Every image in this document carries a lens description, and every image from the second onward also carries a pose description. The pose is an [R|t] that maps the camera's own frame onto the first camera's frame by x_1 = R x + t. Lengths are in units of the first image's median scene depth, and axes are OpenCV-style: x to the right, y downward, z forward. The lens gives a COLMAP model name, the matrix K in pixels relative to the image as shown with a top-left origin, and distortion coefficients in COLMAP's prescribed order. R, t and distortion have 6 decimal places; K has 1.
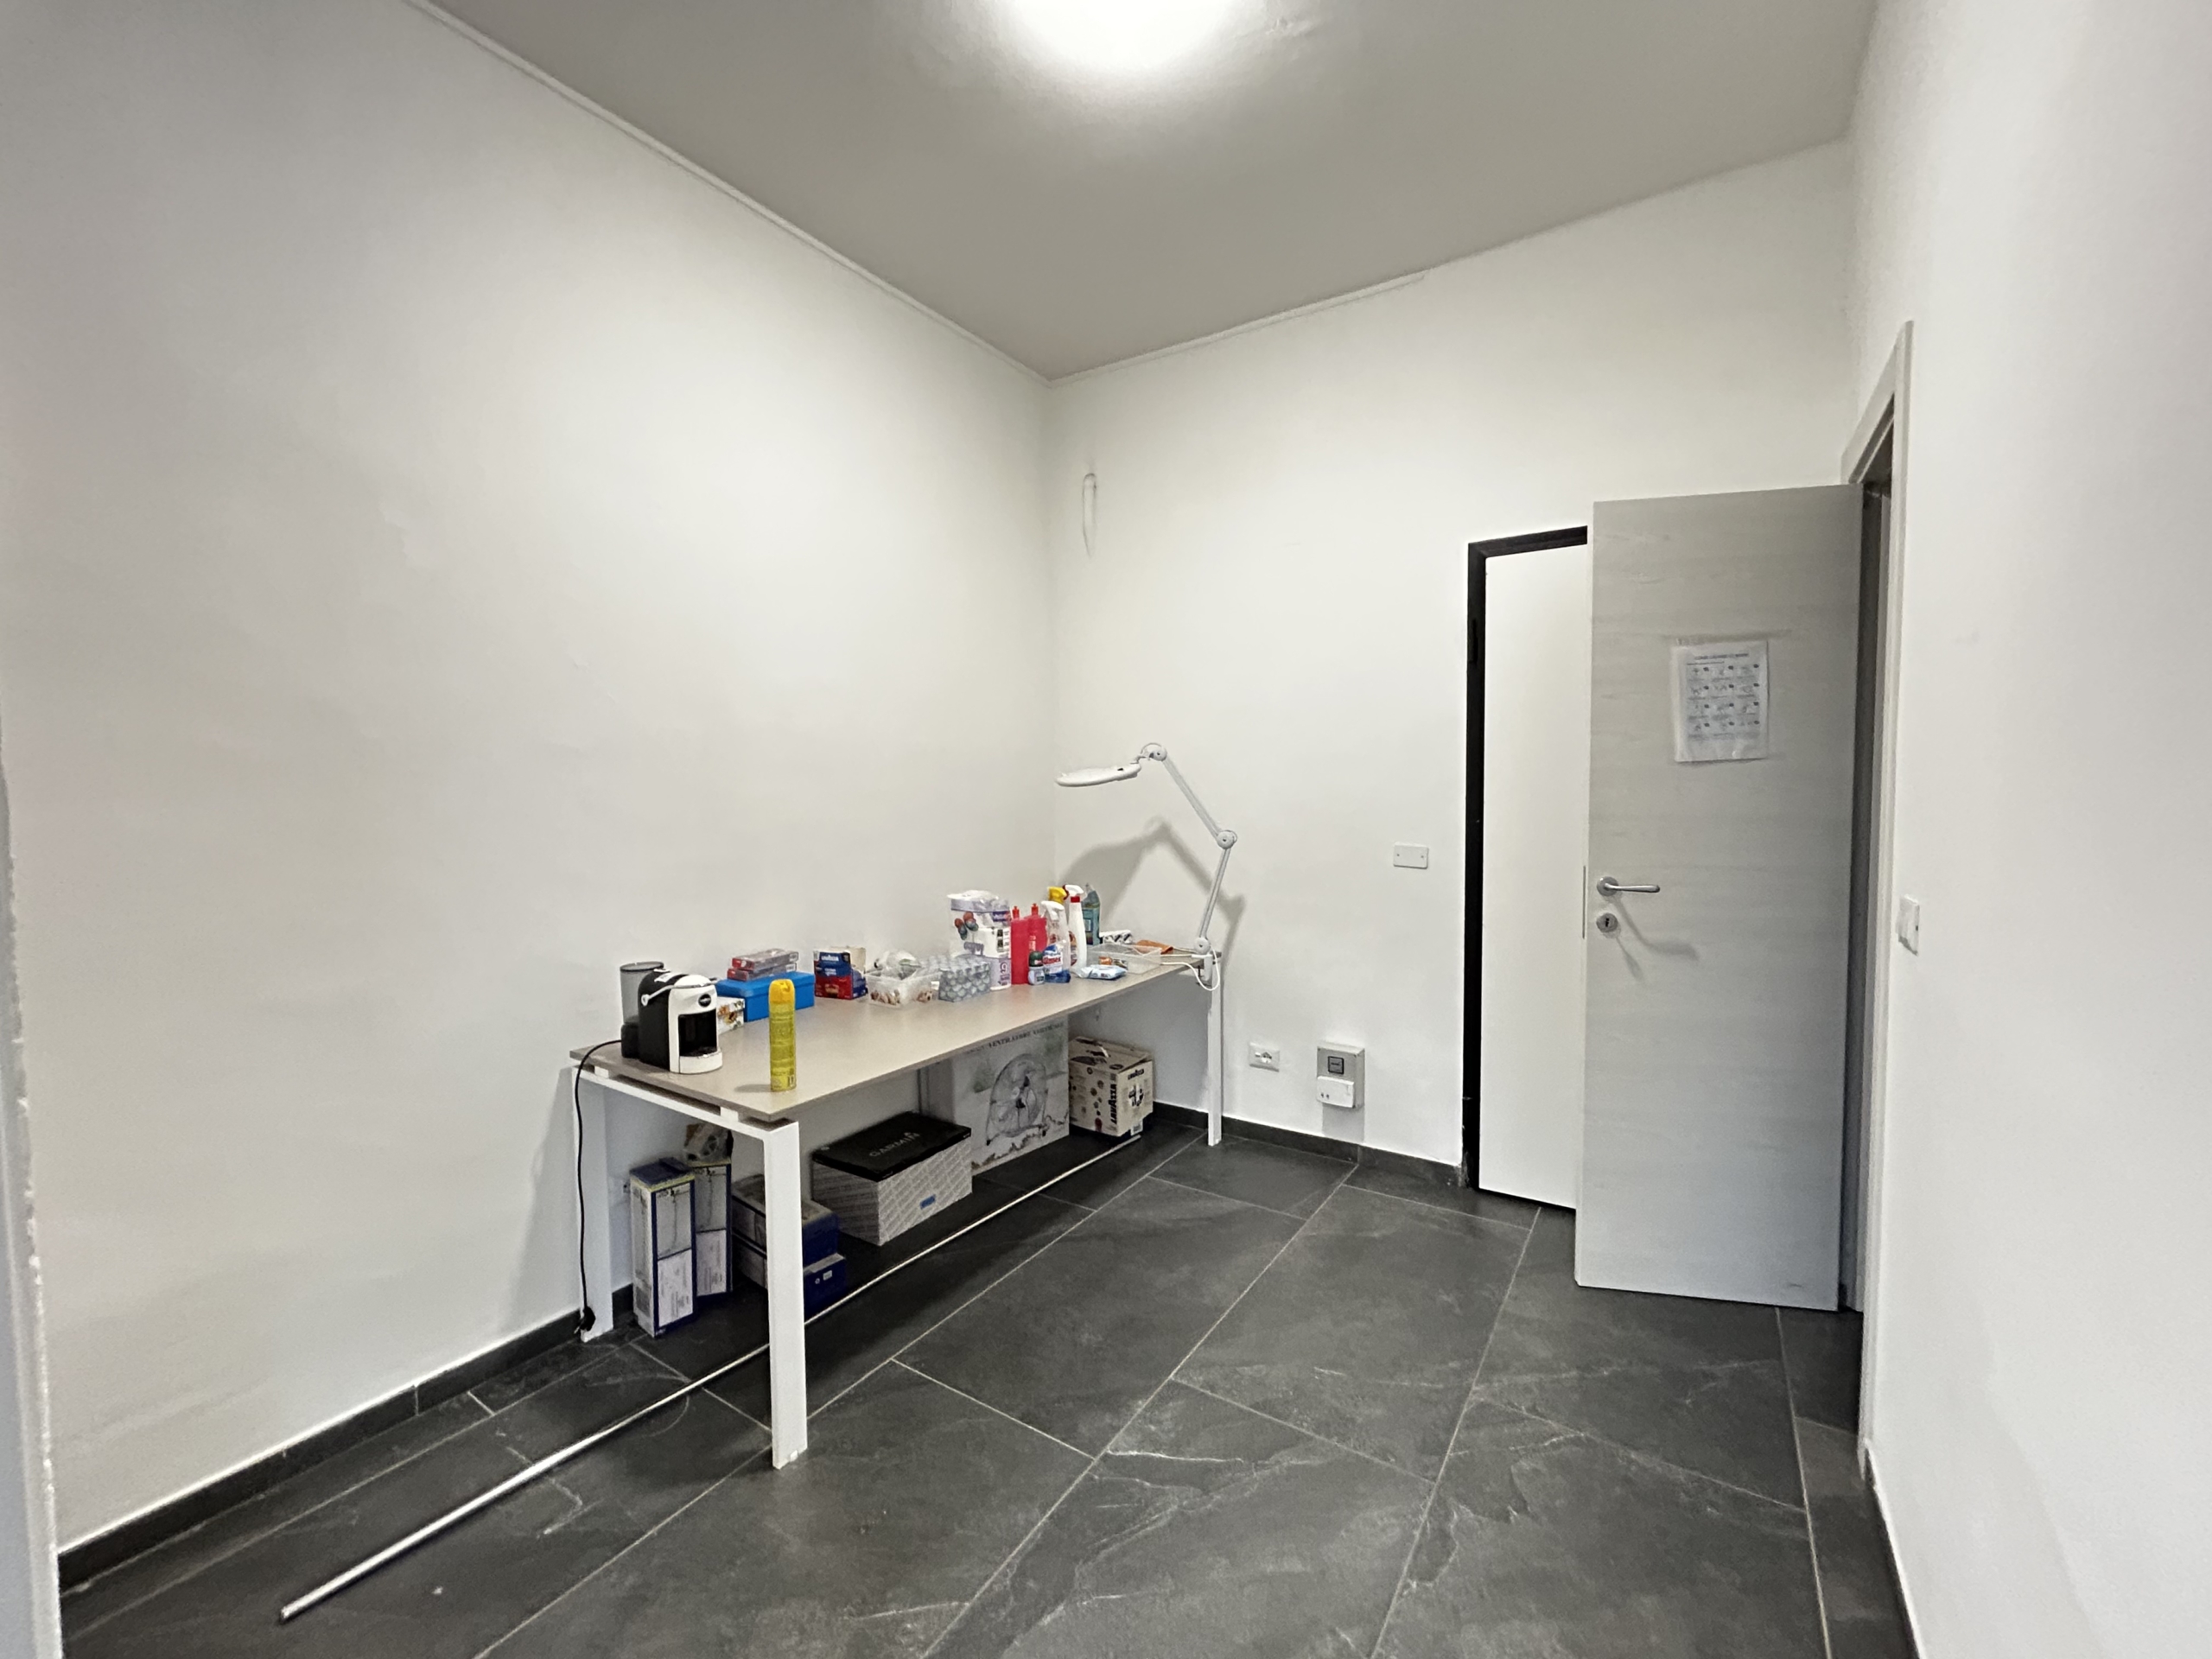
lens RADIAL K [[890.0, 0, 1102.7], [0, 890.0, 823.5], [0, 0, 1]] dist [-0.002795, 0.000107]
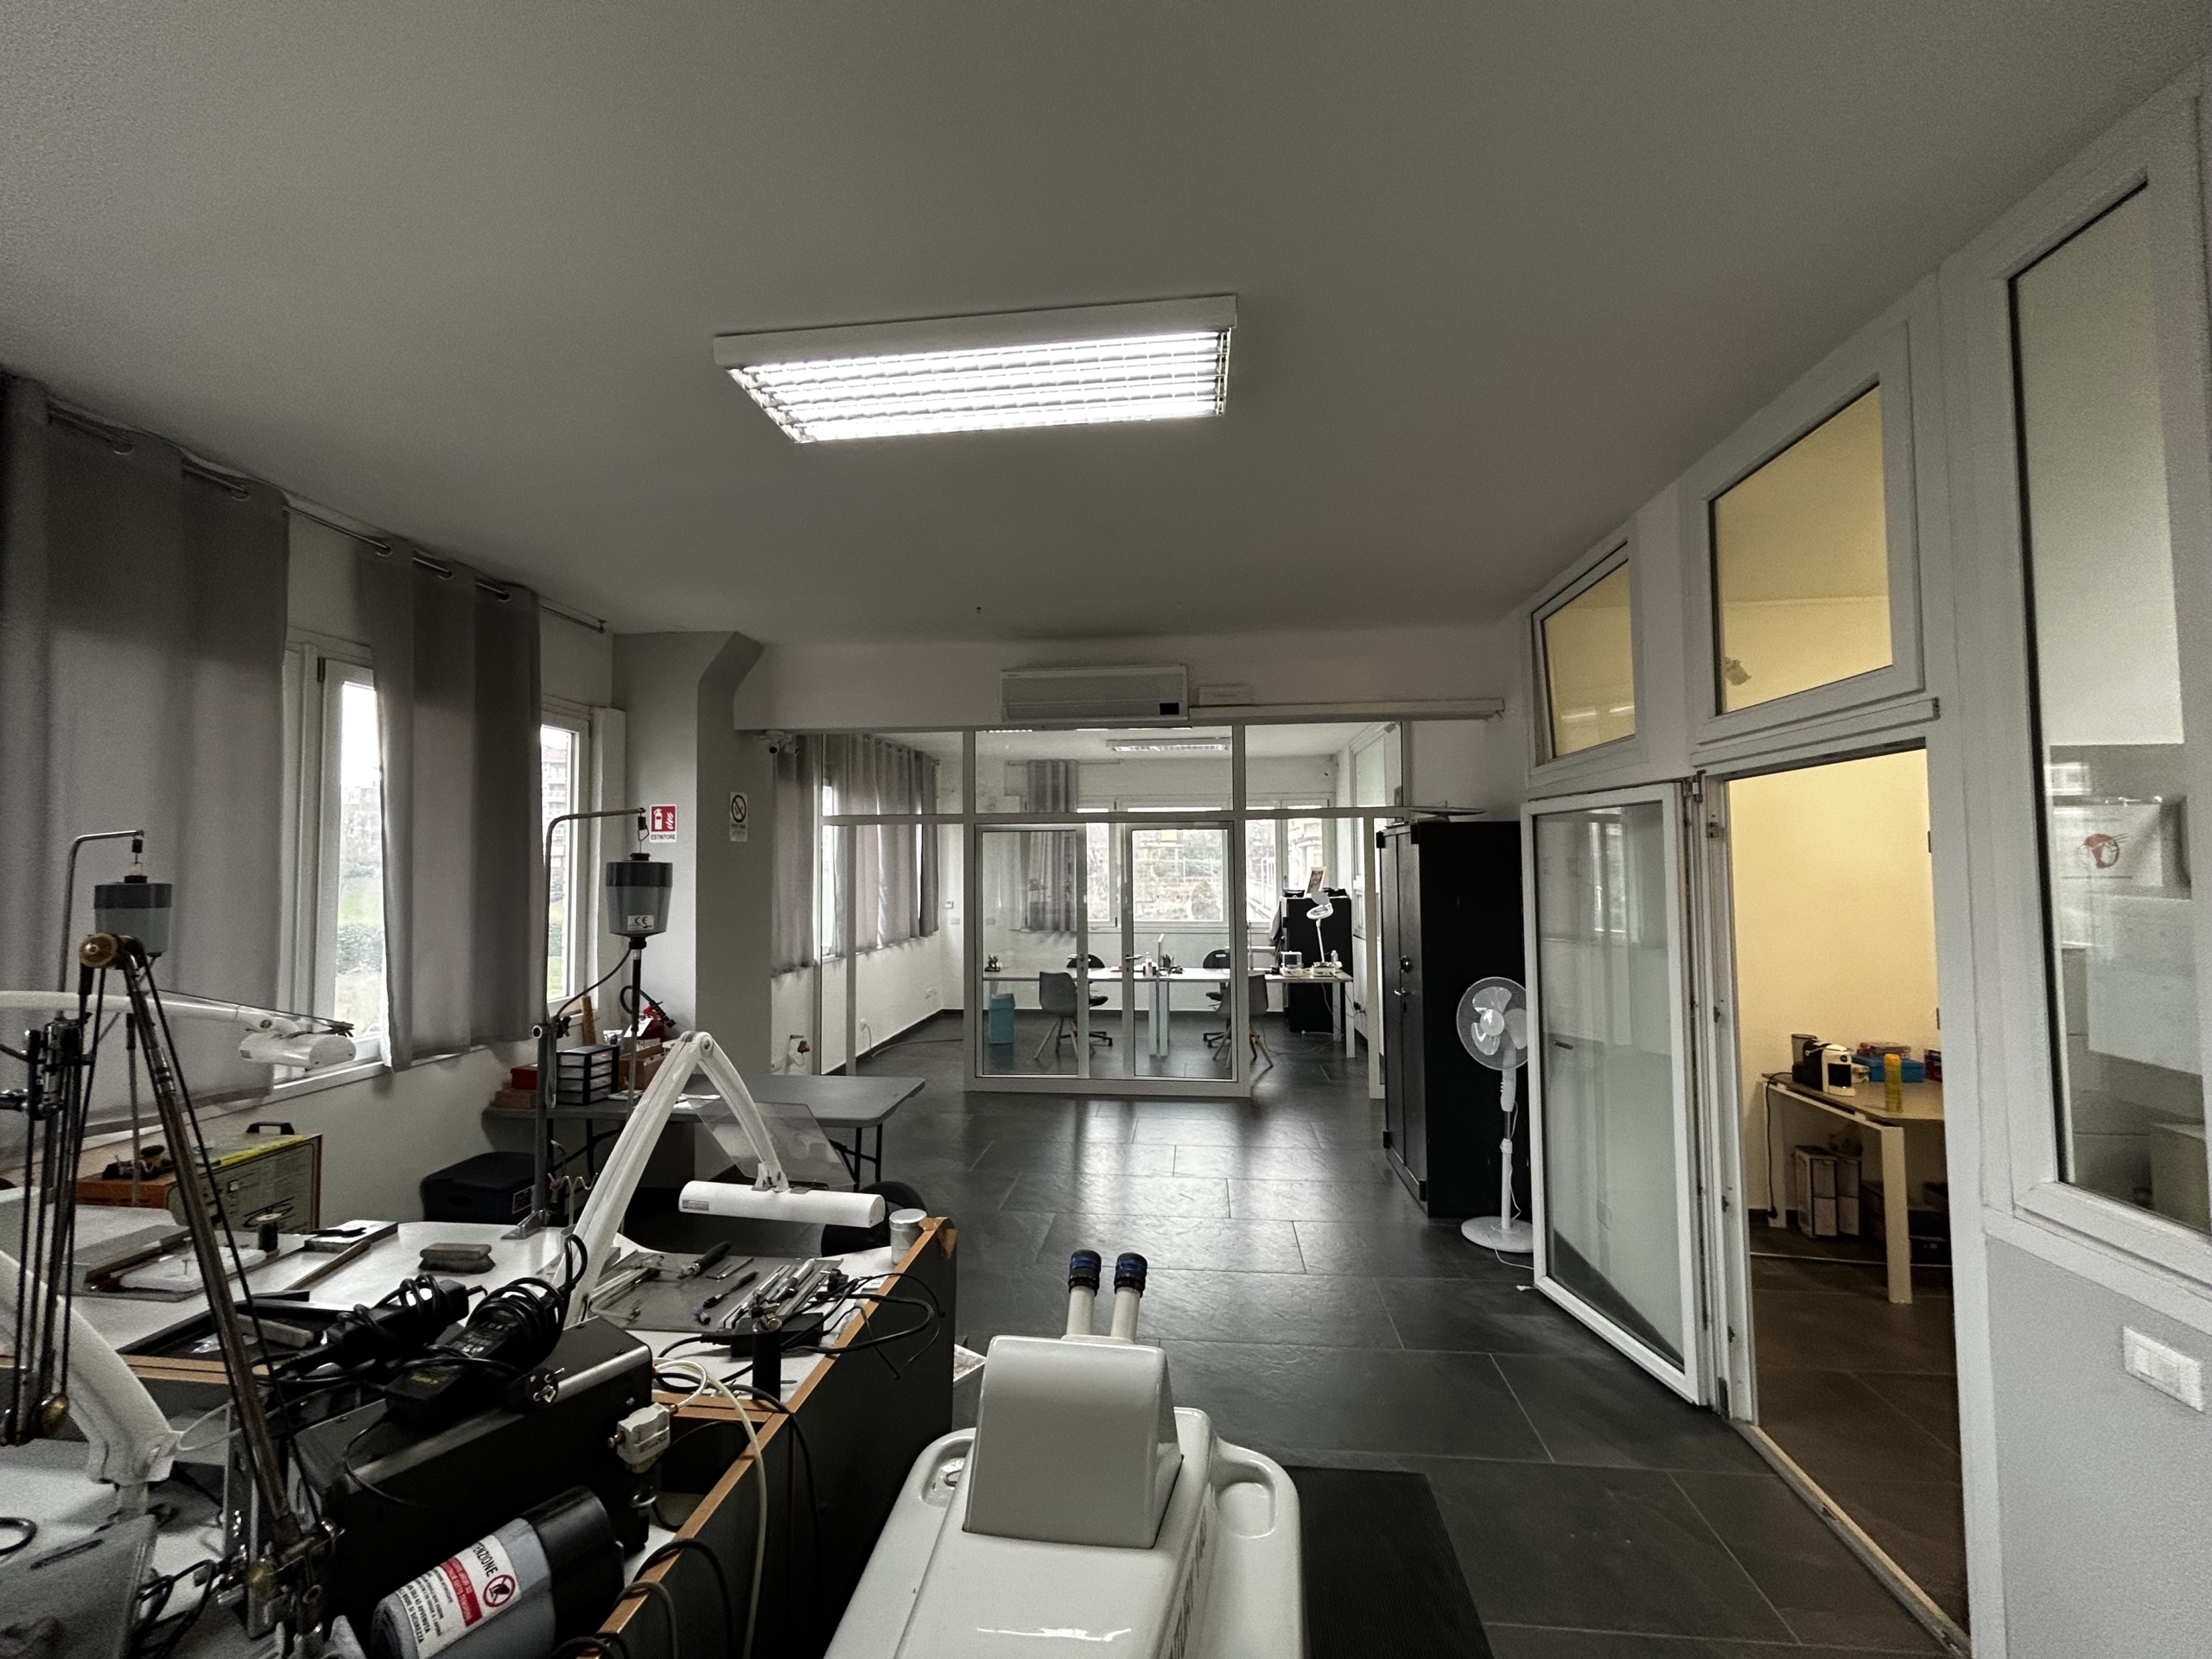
lens RADIAL K [[890.0, 0, 1088.8], [0, 890.0, 831.5], [0, 0, 1]] dist [-0.002795, 0.000107]
pose [[0.446558, -0.034930, -0.894073, 0.484236], [-0.032092, 0.997970, -0.055017, -0.116661], [0.894179, 0.053261, 0.444531, -1.161330]]
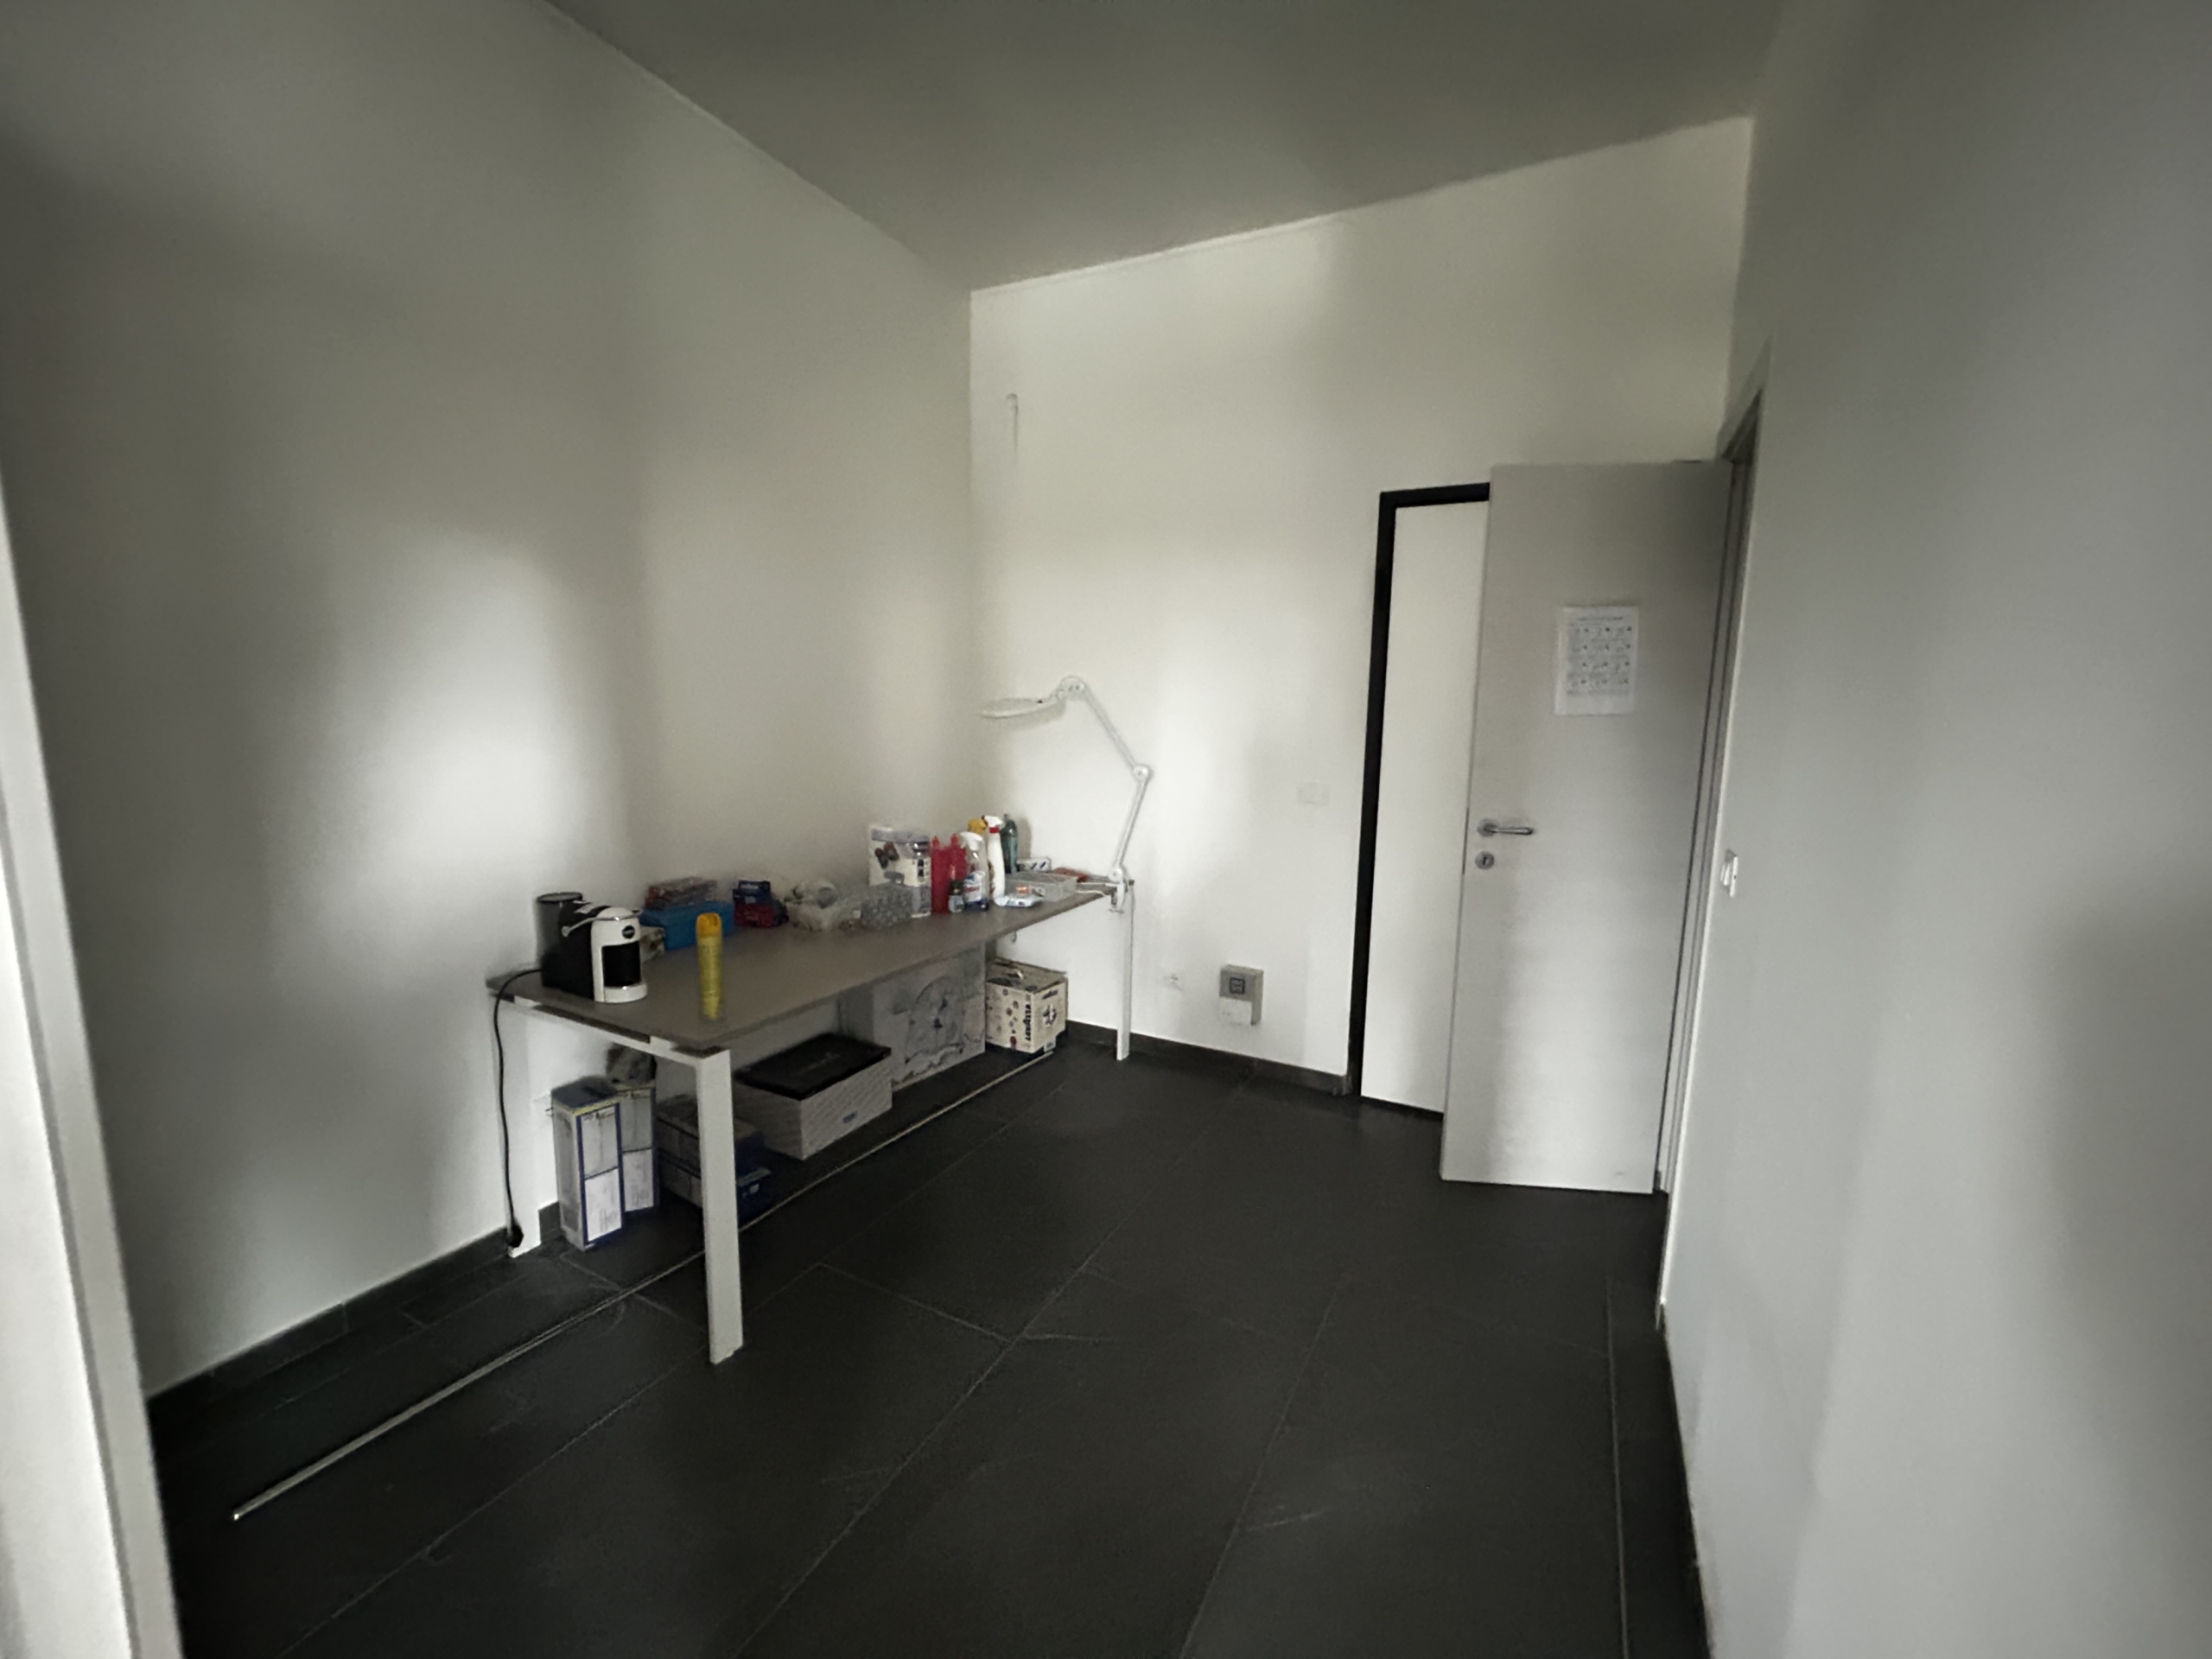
lens RADIAL K [[890.0, 0, 1099.7], [0, 890.0, 823.1], [0, 0, 1]] dist [-0.002795, 0.000107]
pose [[0.995156, 0.012144, 0.097559, -0.012339], [-0.021146, 0.995555, 0.091772, -0.024601], [-0.096011, -0.093391, 0.990989, -0.035739]]
